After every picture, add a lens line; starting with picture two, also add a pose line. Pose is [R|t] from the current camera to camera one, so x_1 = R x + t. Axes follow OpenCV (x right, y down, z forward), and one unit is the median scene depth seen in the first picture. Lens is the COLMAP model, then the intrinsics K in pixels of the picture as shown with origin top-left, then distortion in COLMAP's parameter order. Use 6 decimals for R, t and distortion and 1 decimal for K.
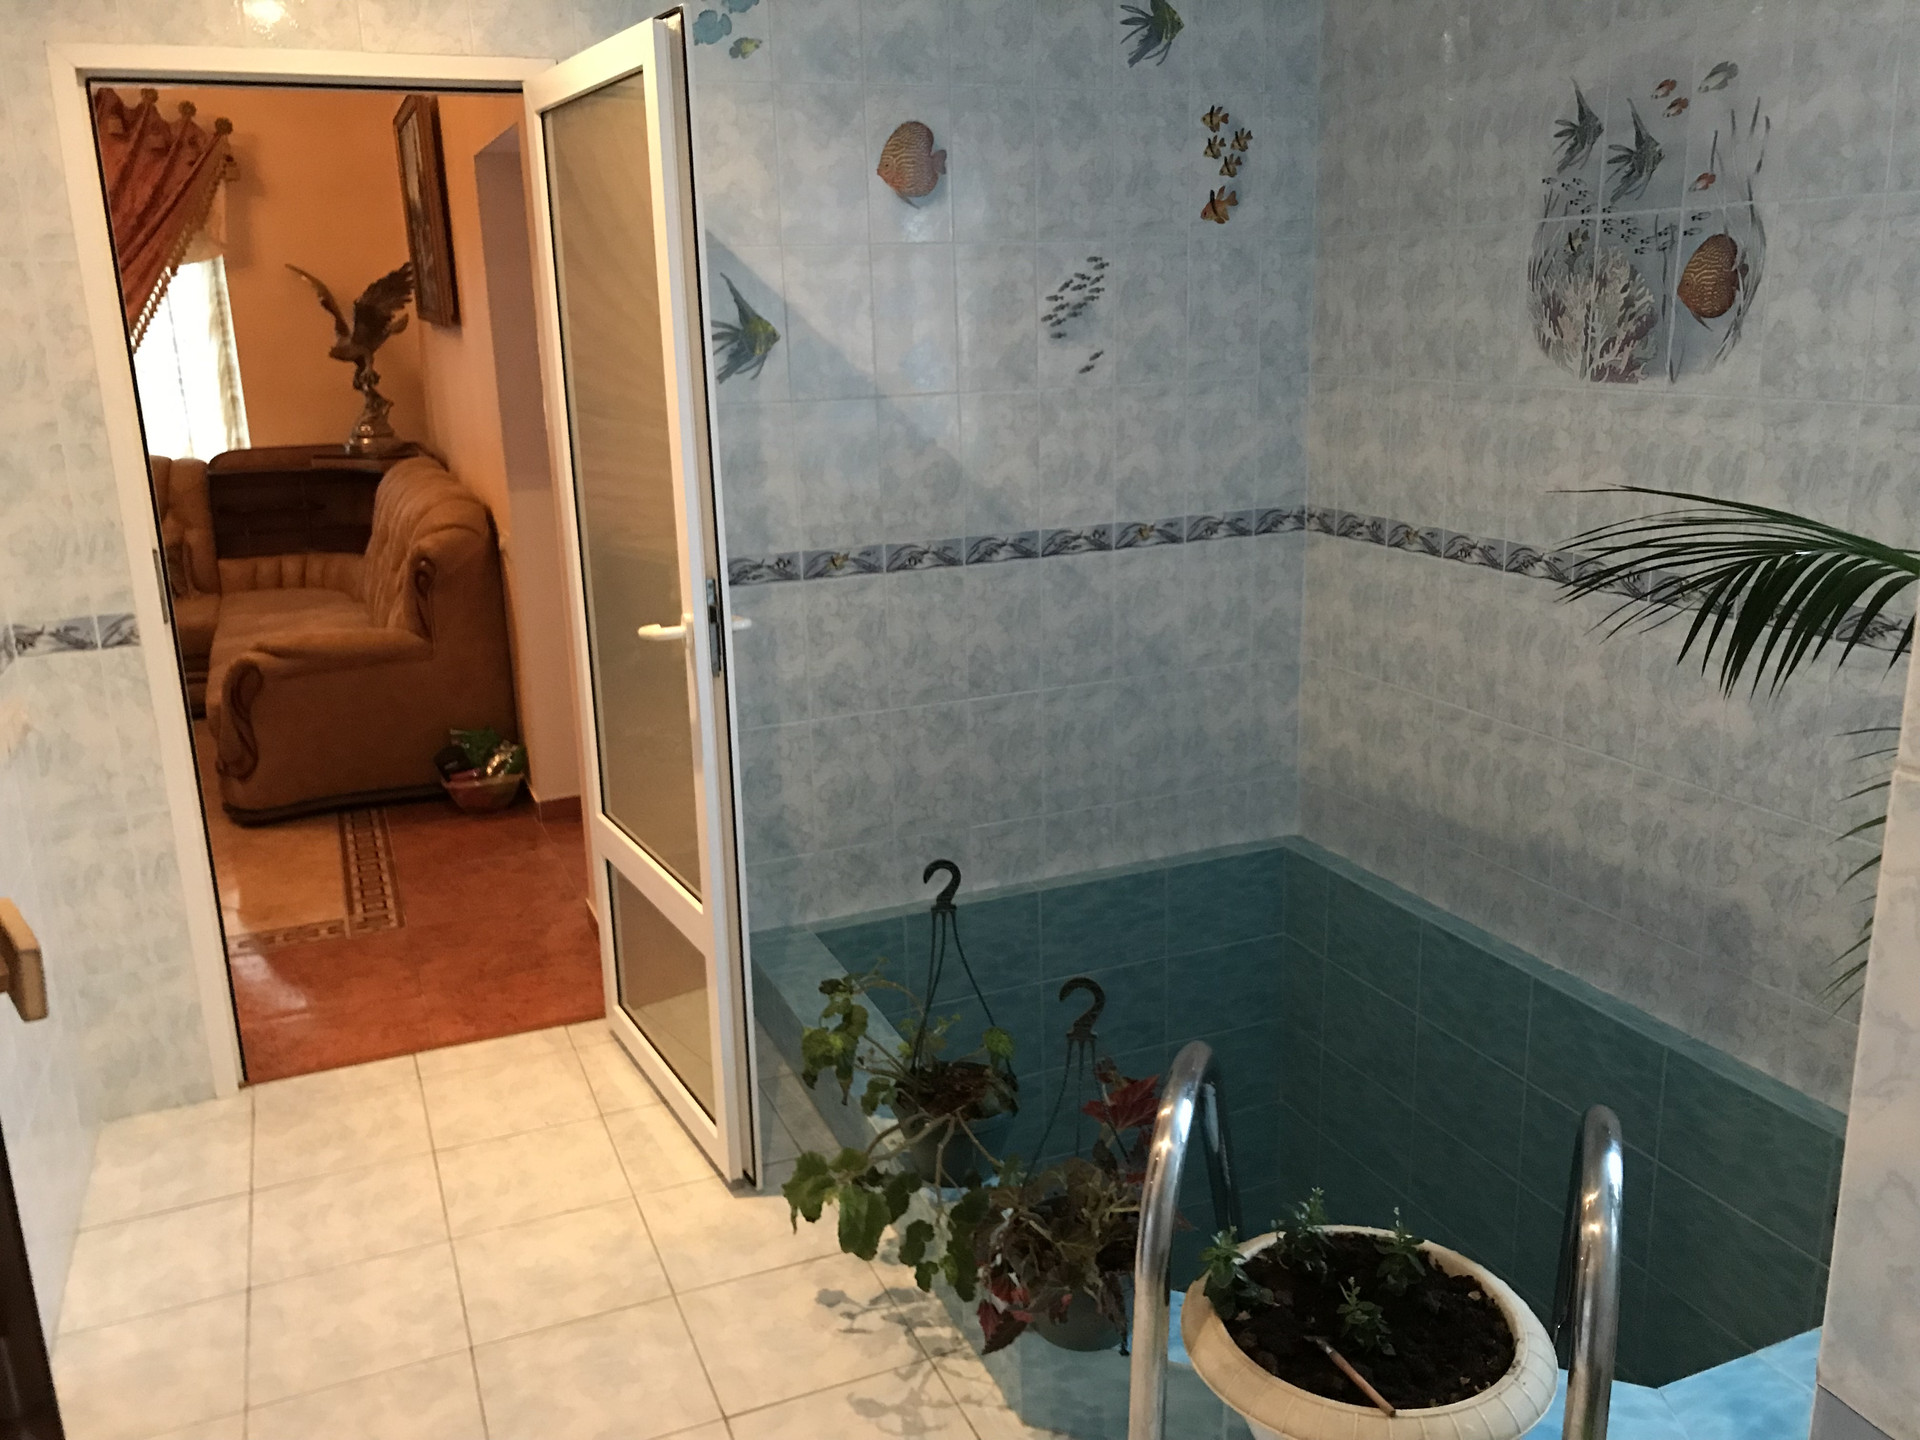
lens RADIAL K [[1560.5, 0, 959.4], [0, 1560.5, 716.7], [0, 0, 1]] dist [0.007791, 0.013203]
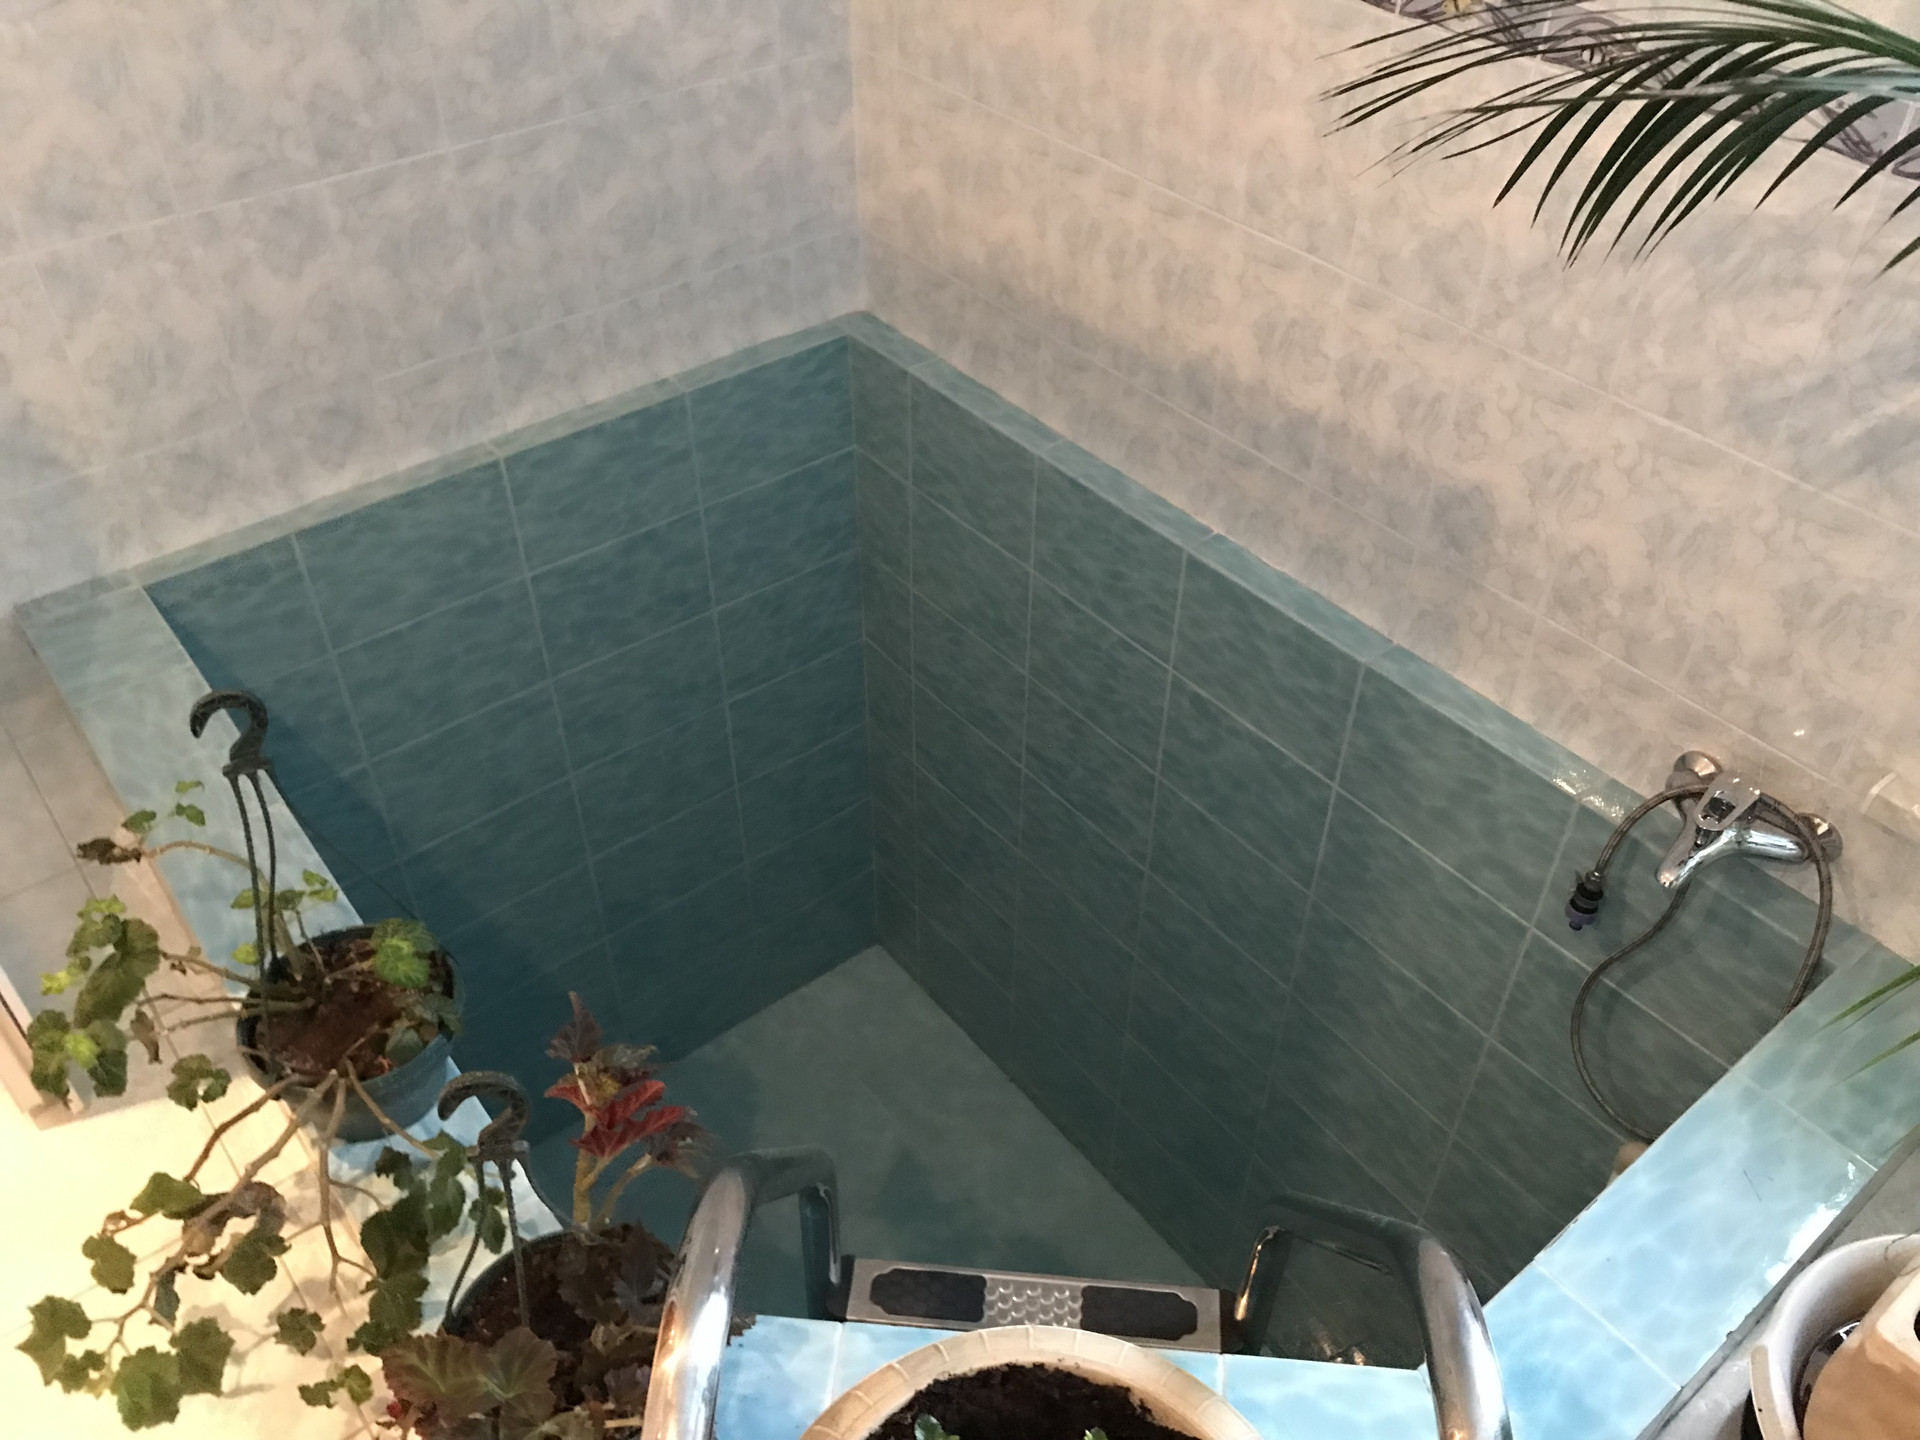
lens RADIAL K [[1560.5, 0, 963.6], [0, 1560.5, 725.1], [0, 0, 1]] dist [0.007791, 0.013203]
pose [[0.960464, -0.152684, 0.232801, 0.072763], [0.035156, 0.896020, 0.442620, -0.083617], [-0.276175, -0.416936, 0.865963, 0.323030]]
